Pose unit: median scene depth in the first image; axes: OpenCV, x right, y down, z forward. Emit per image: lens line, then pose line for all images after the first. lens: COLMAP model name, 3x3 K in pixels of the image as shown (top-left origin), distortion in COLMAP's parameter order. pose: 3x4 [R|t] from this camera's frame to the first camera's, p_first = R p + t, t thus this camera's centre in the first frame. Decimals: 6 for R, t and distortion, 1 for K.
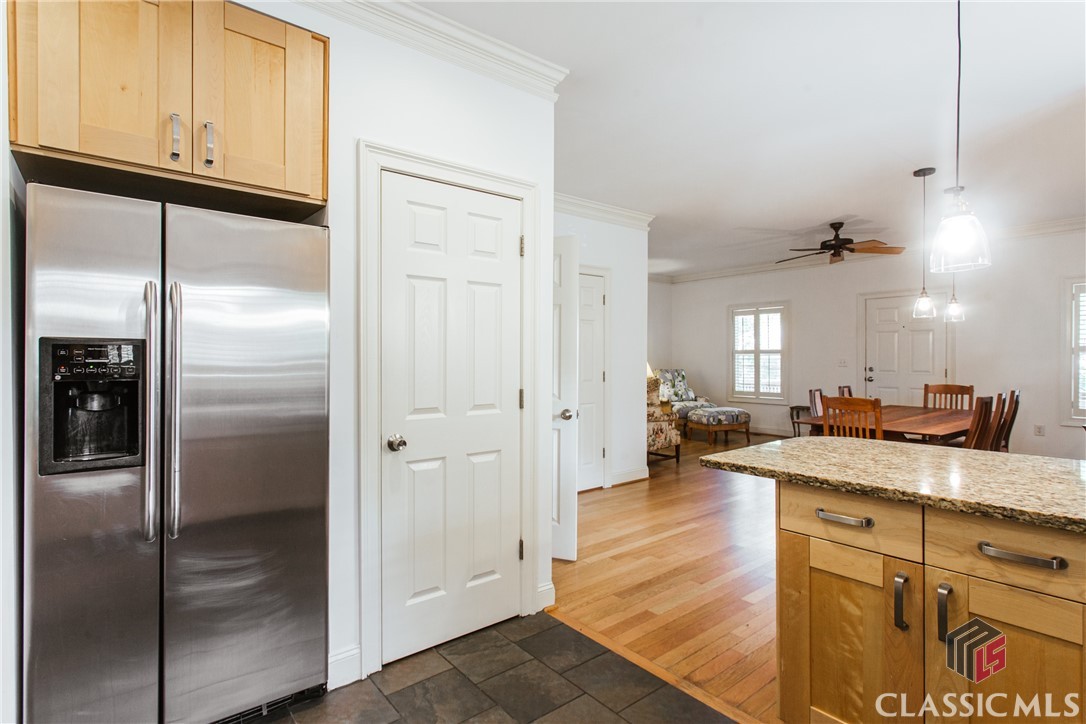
lens RADIAL K [[534.4, 0, 543.0], [0, 534.4, 359.9], [0, 0, 1]] dist [0.007117, 0.001039]
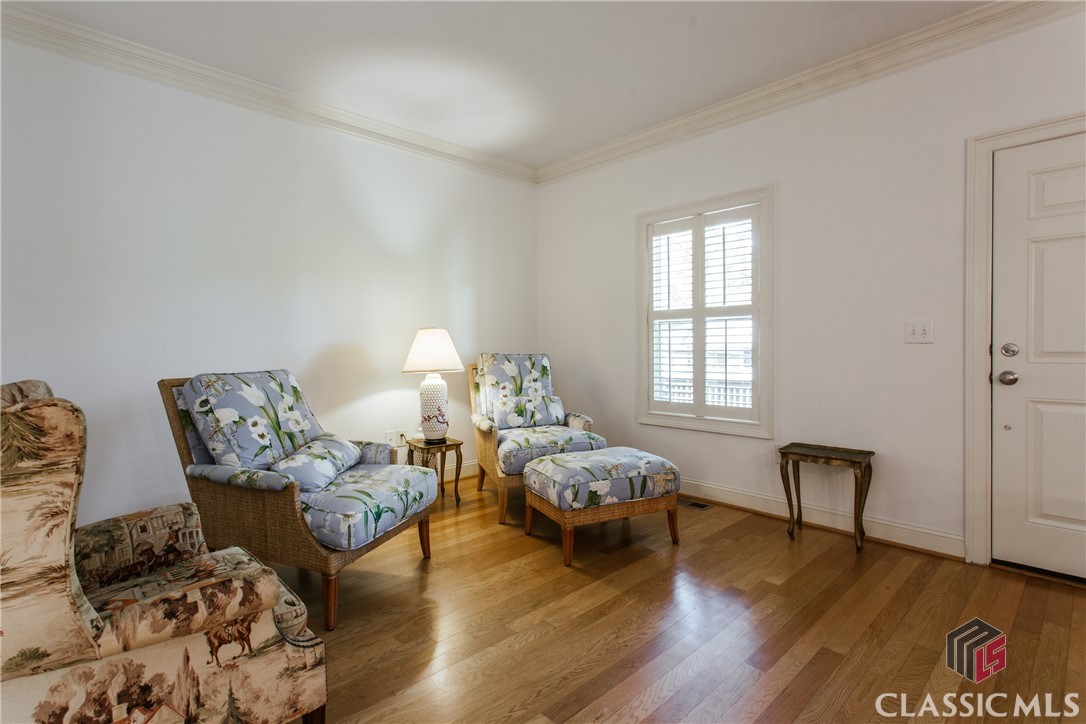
lens RADIAL K [[476.0, 0, 560.6], [0, 476.0, 344.9], [0, 0, 1]] dist [-0.002699, -0.000153]
pose [[0.997307, -0.002649, 0.073292, 0.258589], [0.003144, 0.999973, -0.006643, 0.013412], [-0.073272, 0.006856, 0.997288, 0.620291]]
